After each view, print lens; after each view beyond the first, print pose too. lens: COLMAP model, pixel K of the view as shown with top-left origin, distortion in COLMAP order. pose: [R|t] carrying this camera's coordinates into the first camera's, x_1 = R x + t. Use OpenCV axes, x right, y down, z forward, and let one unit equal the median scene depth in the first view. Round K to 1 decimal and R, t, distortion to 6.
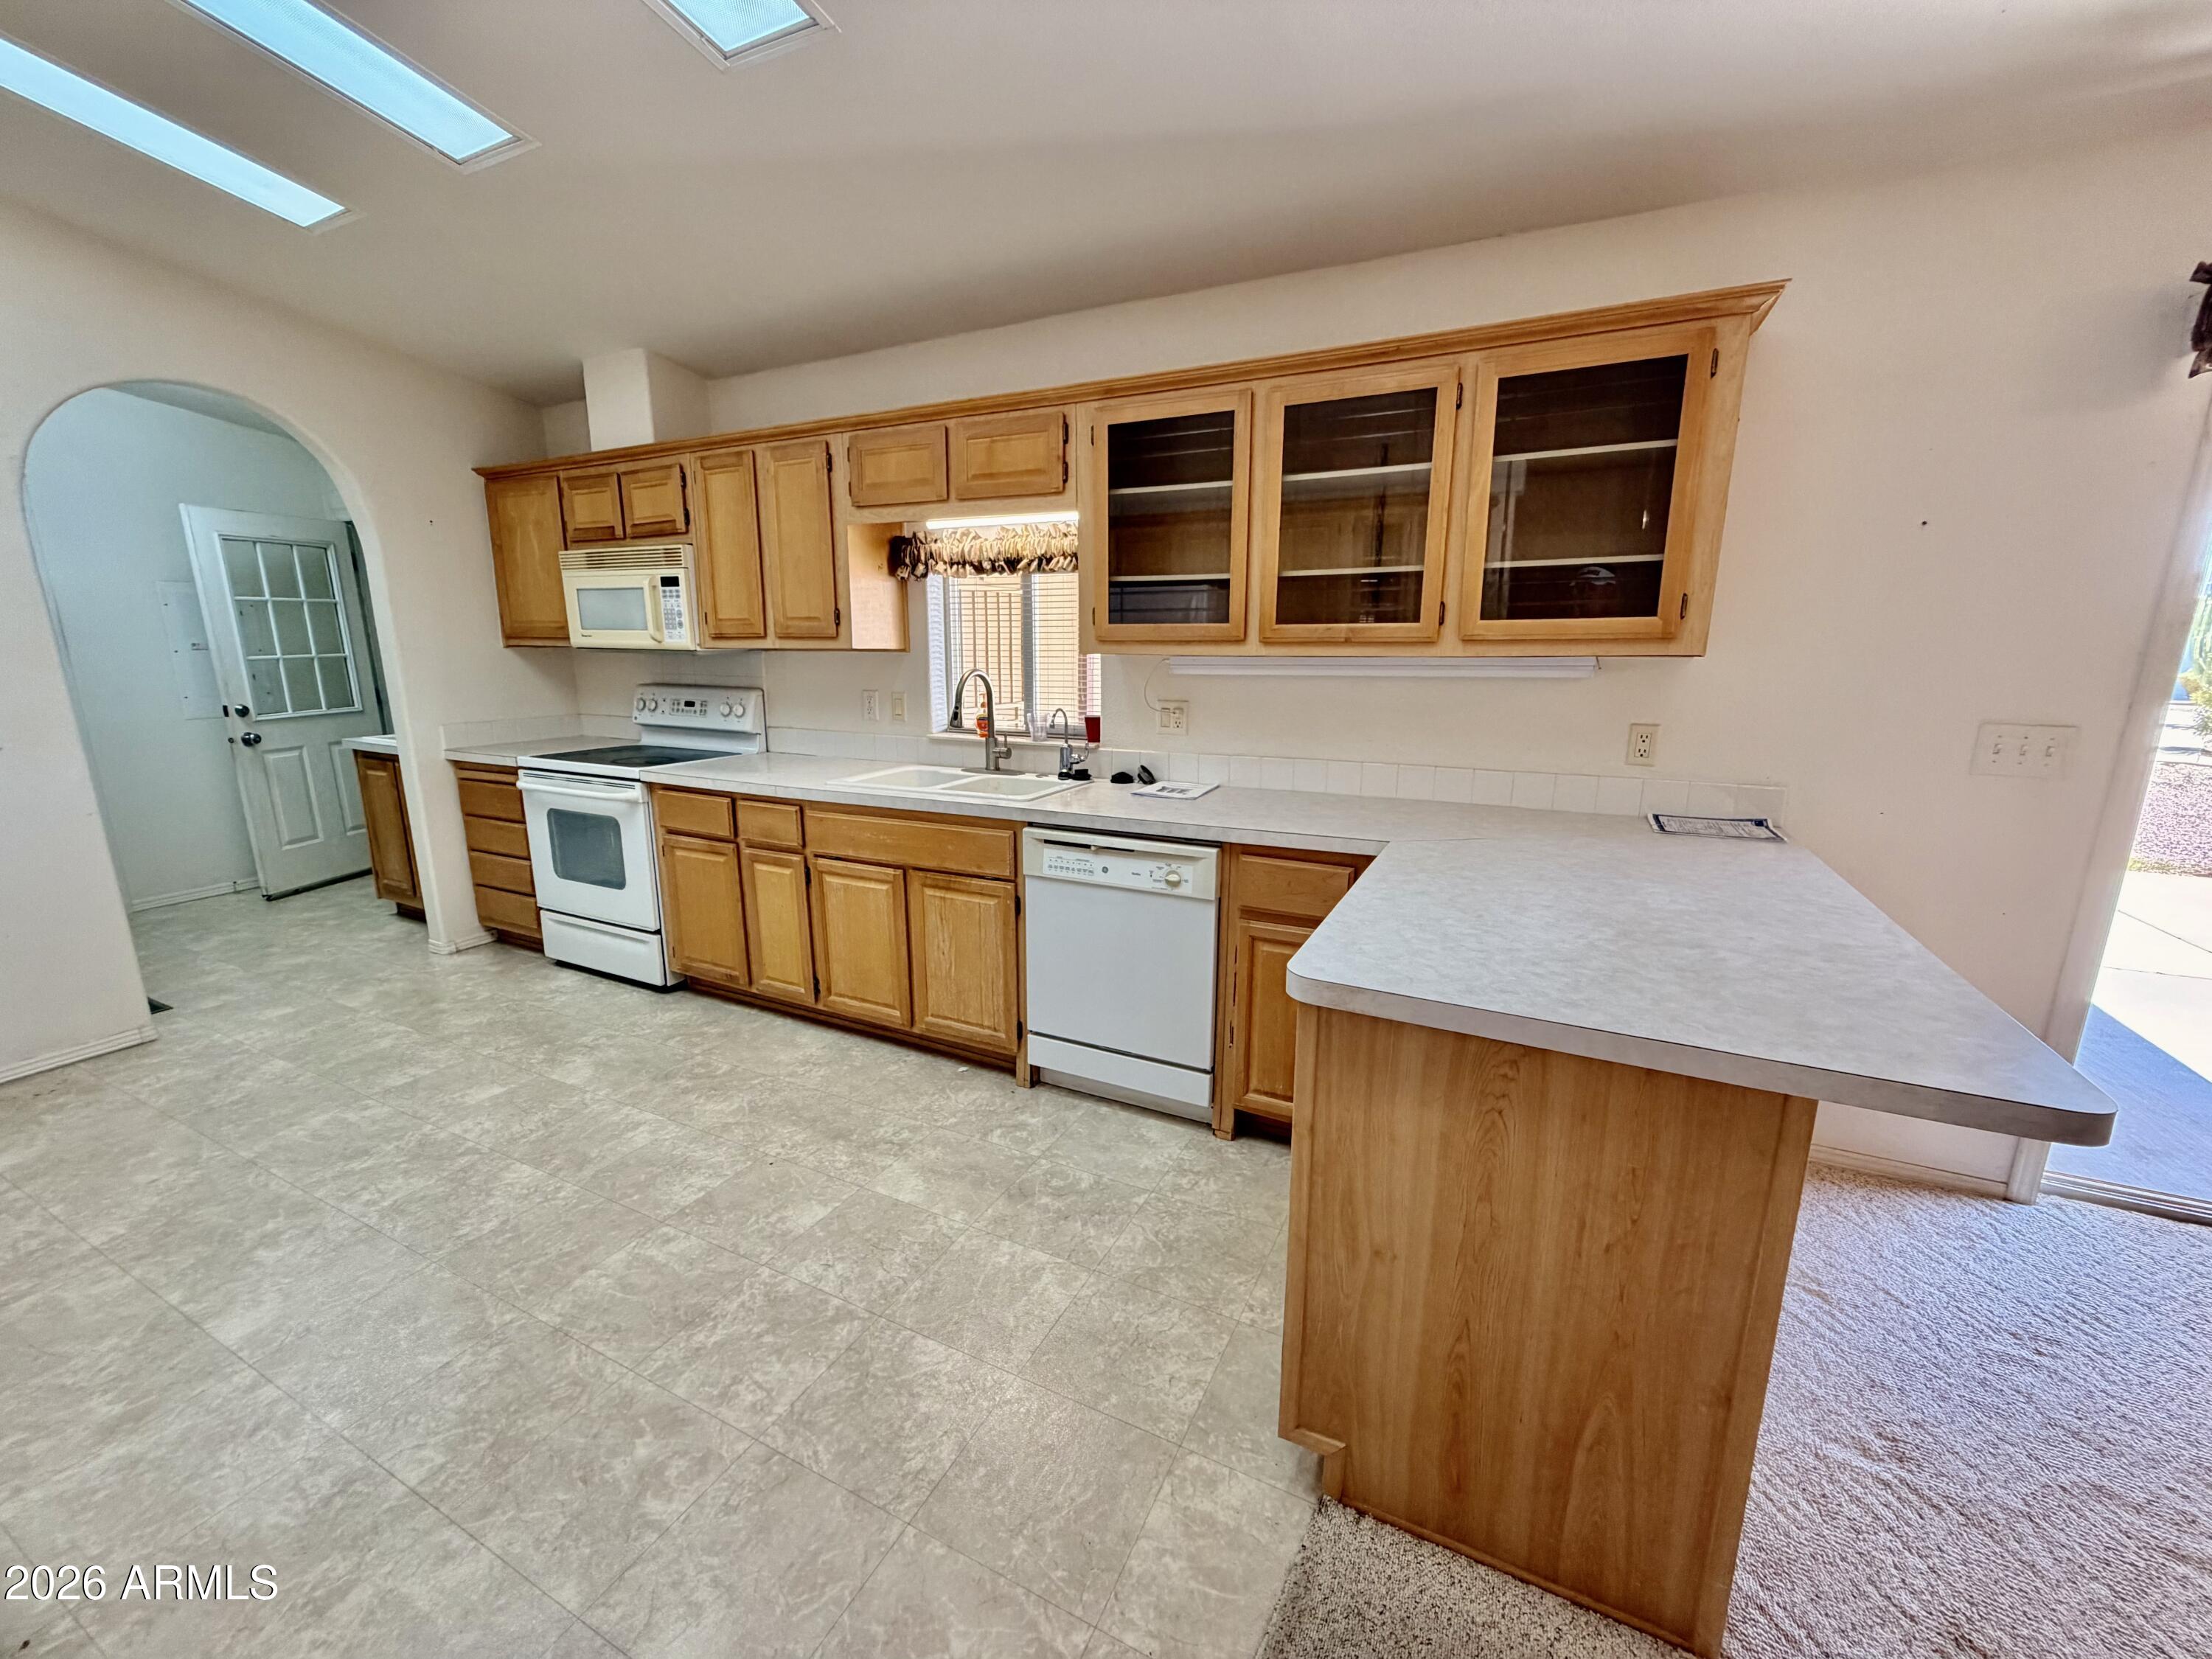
lens RADIAL K [[881.3, 0, 1101.6], [0, 881.3, 830.8], [0, 0, 1]] dist [0.000545, 0.000207]
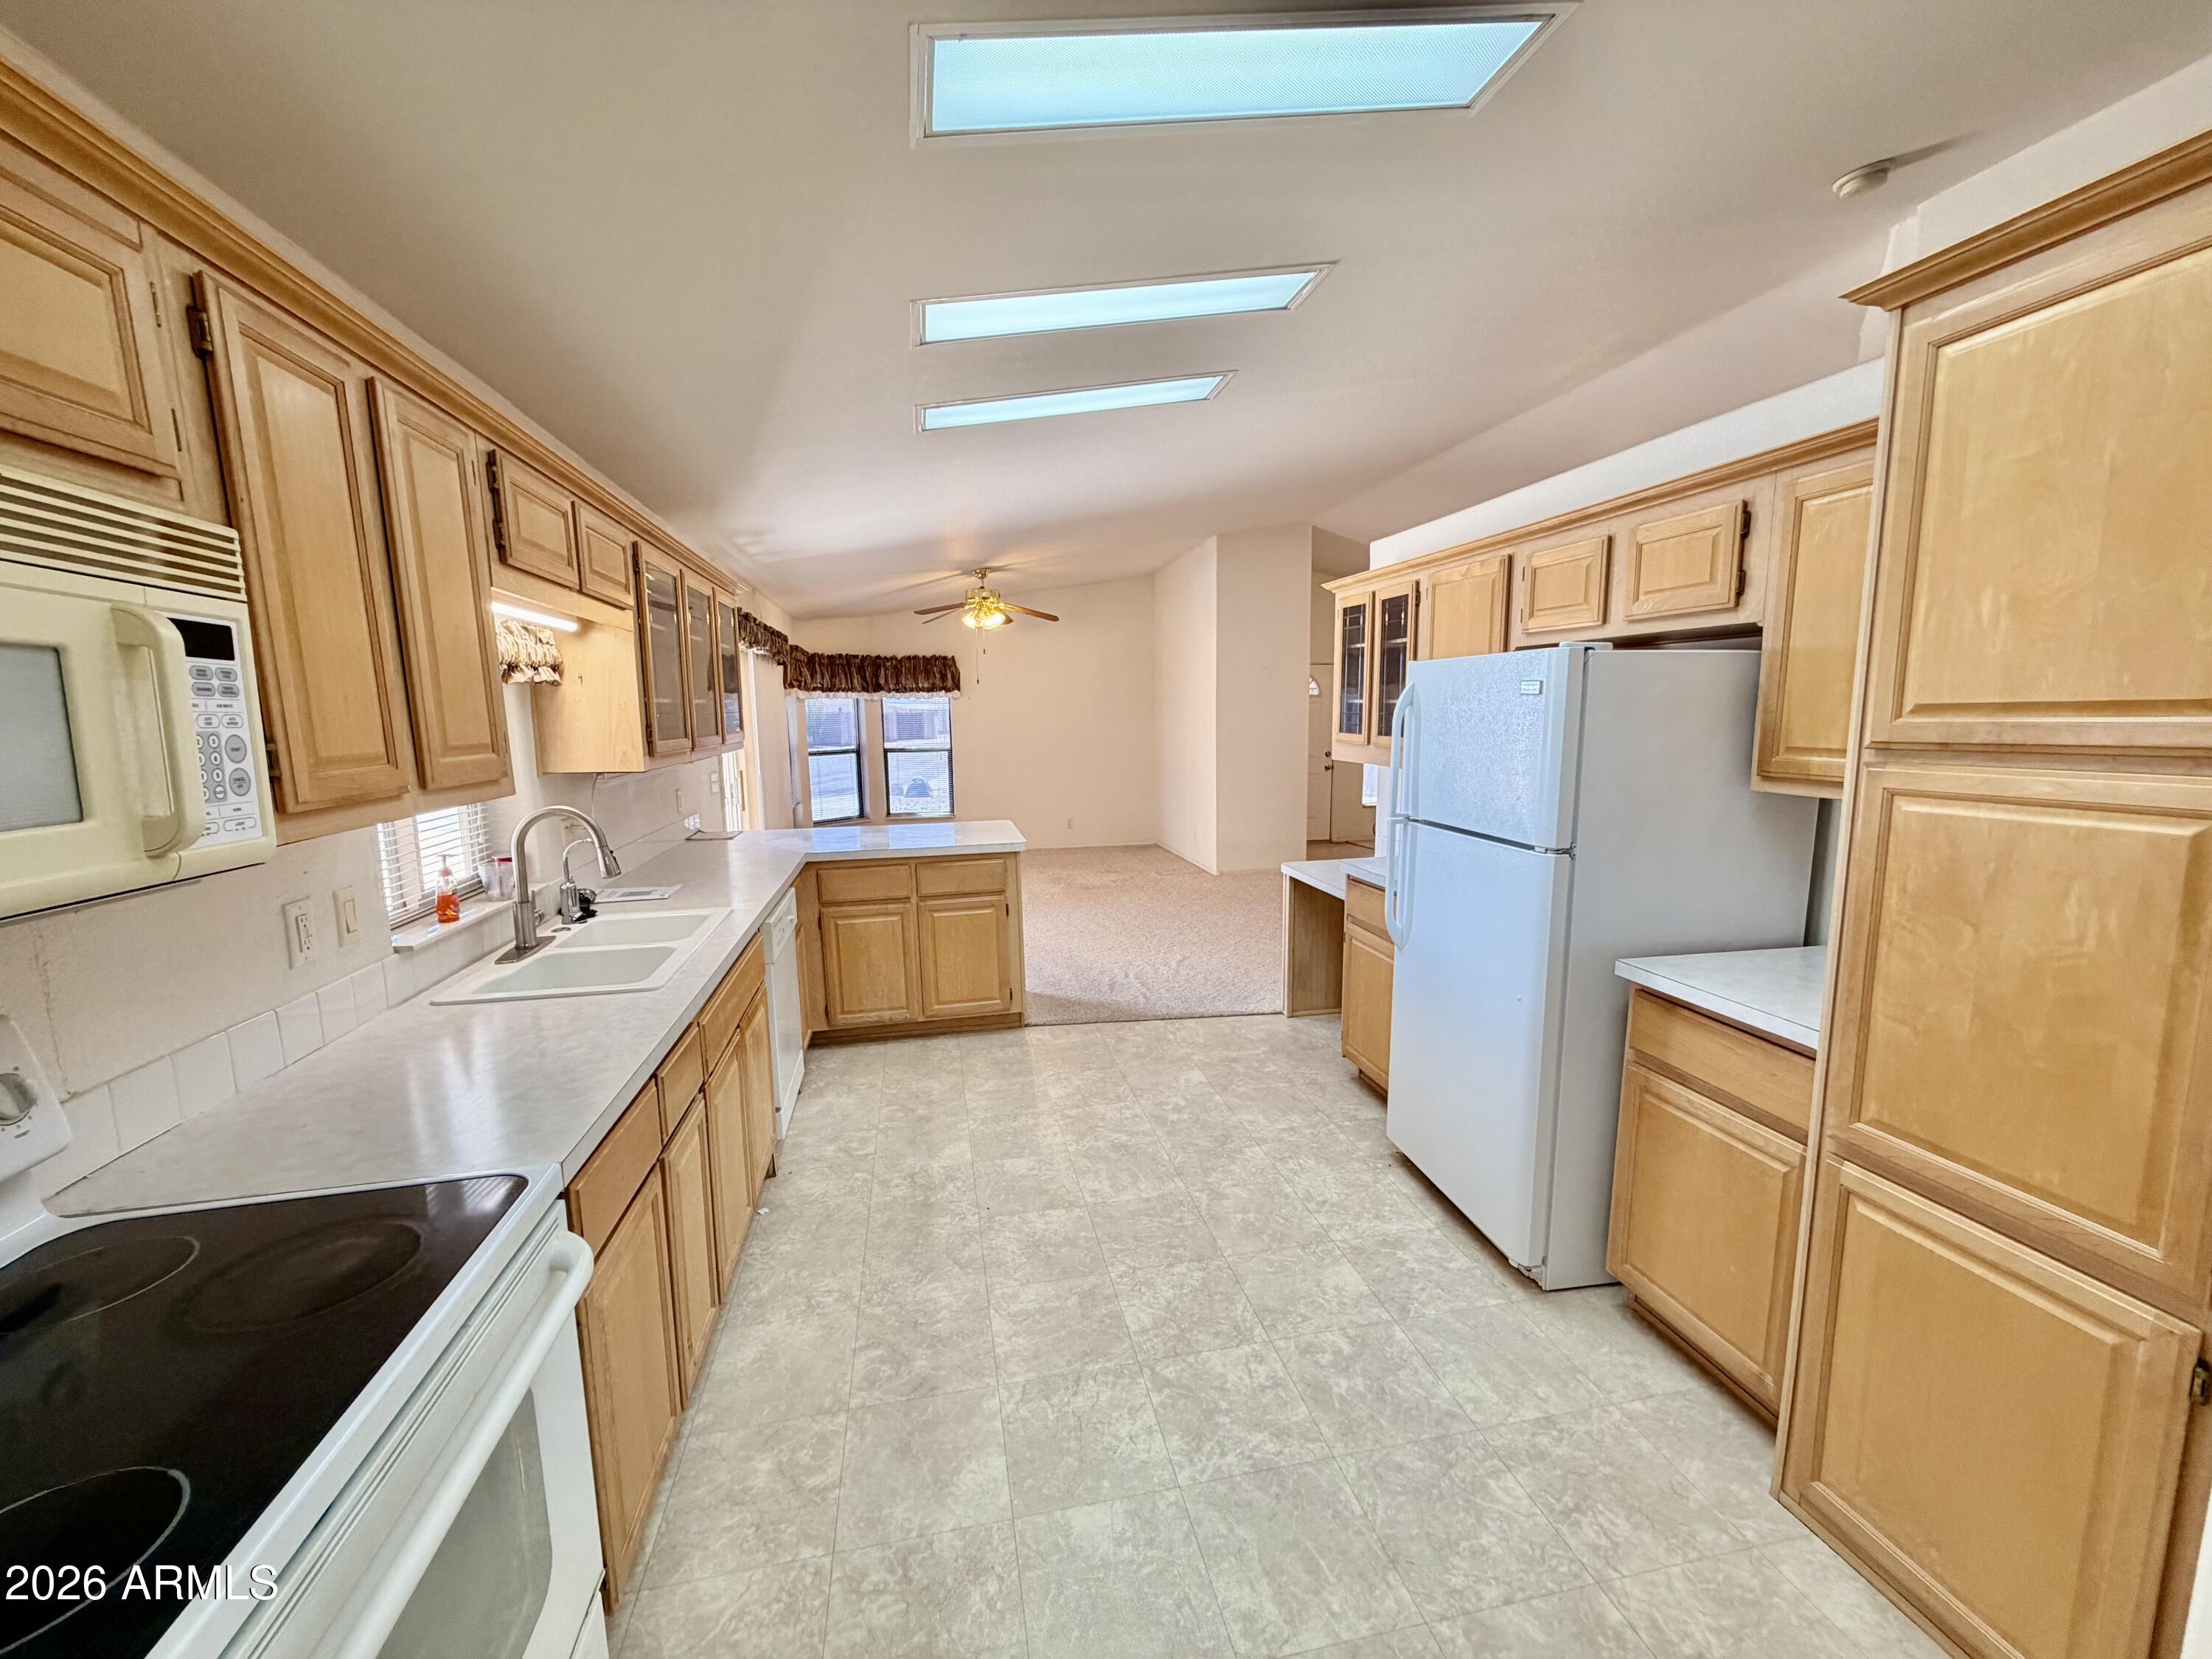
lens RADIAL K [[881.3, 0, 1101.6], [0, 881.3, 830.8], [0, 0, 1]] dist [0.000545, 0.000207]
pose [[-0.615861, -0.097618, 0.781783, -1.282225], [0.184530, 0.946820, 0.263592, -0.348017], [-0.765939, 0.306599, -0.565096, 1.358203]]
